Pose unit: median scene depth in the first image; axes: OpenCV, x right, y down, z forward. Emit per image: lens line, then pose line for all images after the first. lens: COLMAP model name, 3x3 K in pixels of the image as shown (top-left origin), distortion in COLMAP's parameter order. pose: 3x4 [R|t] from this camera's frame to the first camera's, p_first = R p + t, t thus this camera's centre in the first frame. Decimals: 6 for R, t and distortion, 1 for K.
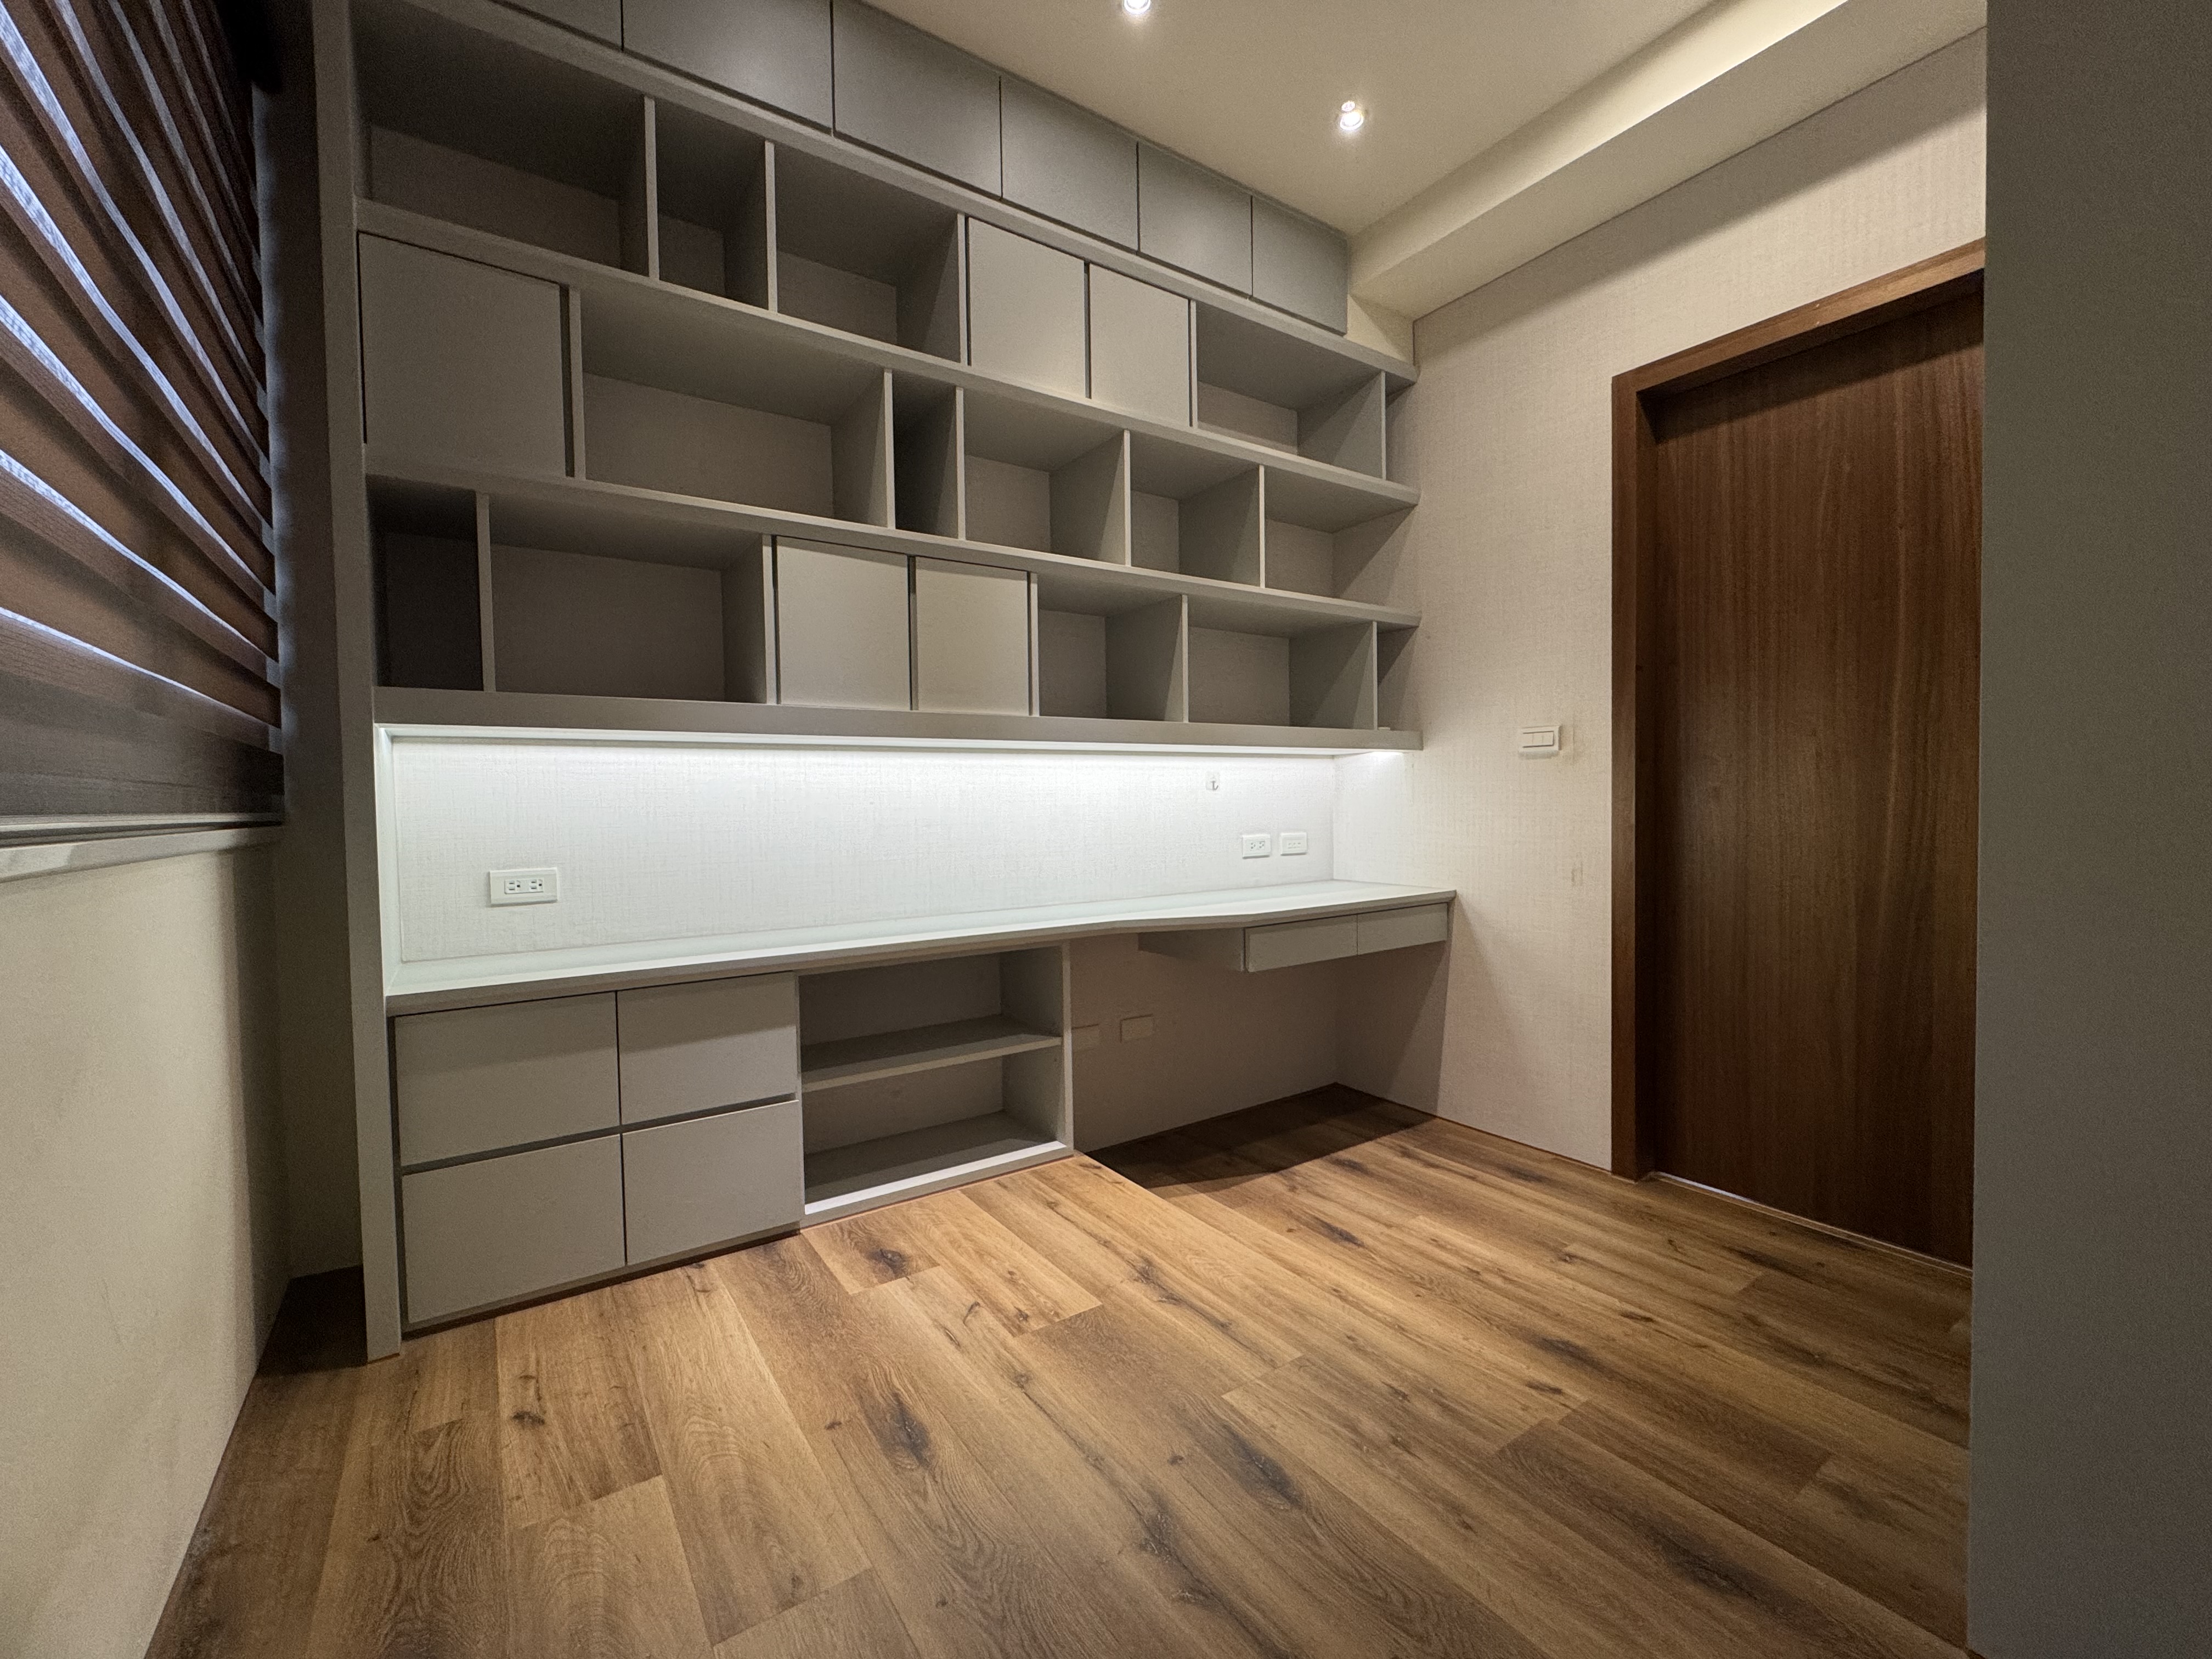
lens RADIAL K [[917.9, 0, 1102.9], [0, 917.9, 831.0], [0, 0, 1]] dist [0.001161, -0.000483]
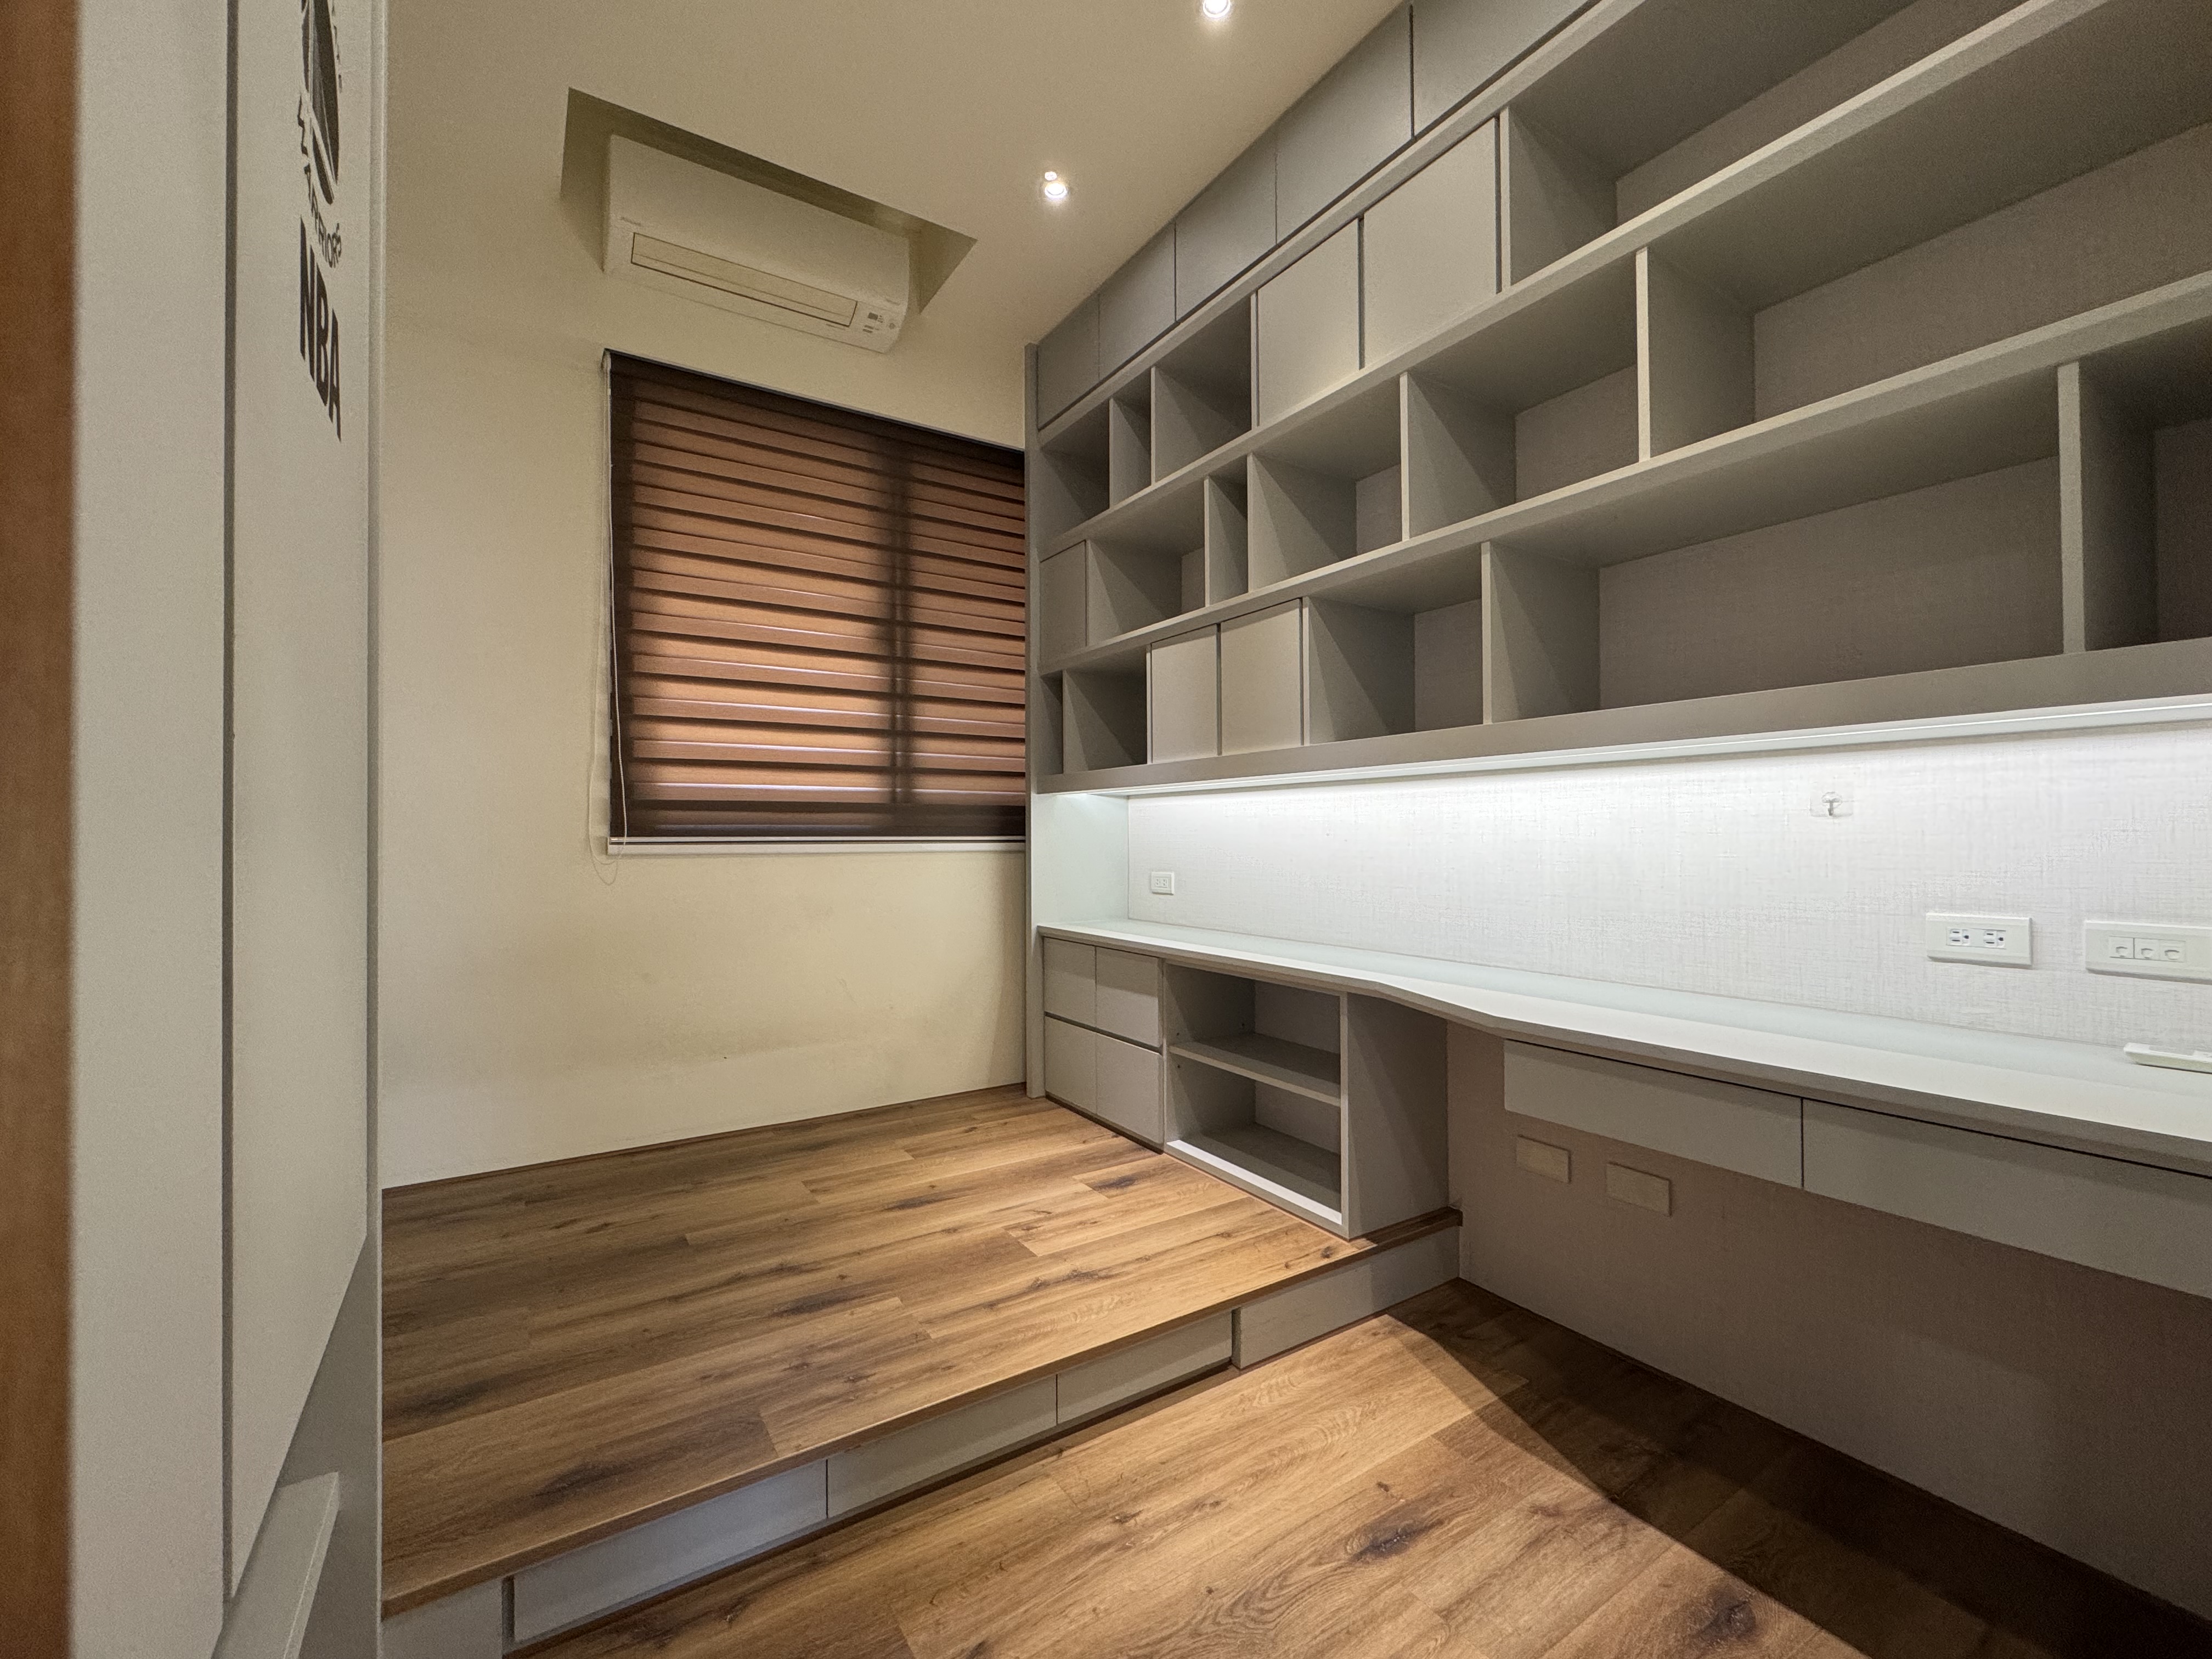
lens RADIAL K [[917.9, 0, 1104.4], [0, 917.9, 830.6], [0, 0, 1]] dist [0.001161, -0.000483]
pose [[-0.020296, 0.009146, -0.999752, 1.026356], [-0.027991, 0.999561, 0.009713, -0.046885], [0.999402, 0.028181, -0.020031, 0.943532]]
